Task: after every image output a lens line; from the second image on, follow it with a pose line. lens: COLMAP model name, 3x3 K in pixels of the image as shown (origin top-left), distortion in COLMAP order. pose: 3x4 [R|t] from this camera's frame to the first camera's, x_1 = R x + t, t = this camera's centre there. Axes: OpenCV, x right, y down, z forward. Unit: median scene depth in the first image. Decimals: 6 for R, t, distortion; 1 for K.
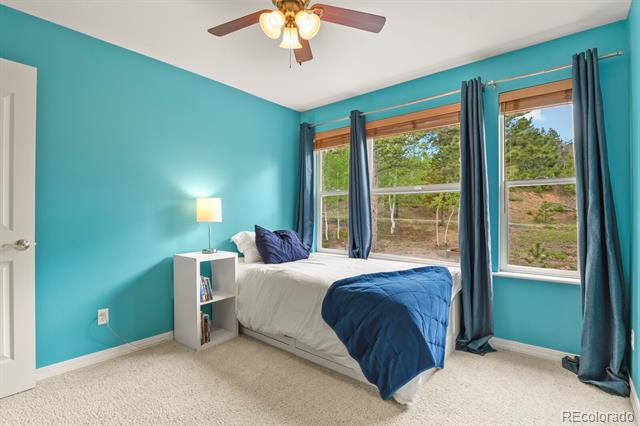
lens RADIAL K [[311.9, 0, 321.9], [0, 311.9, 214.2], [0, 0, 1]] dist [-0.003382, -0.000353]
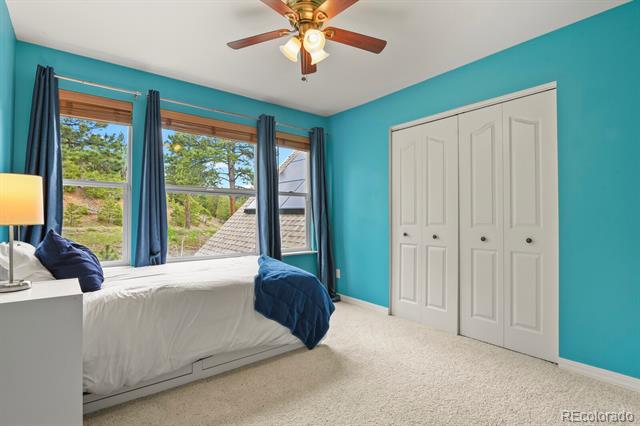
lens RADIAL K [[311.9, 0, 321.9], [0, 311.9, 214.2], [0, 0, 1]] dist [-0.003382, -0.000353]
pose [[0.218218, 0.012995, 0.975814, -0.547022], [-0.003451, 0.999915, -0.012544, 0.010462], [-0.975894, -0.000630, 0.218244, 0.330291]]
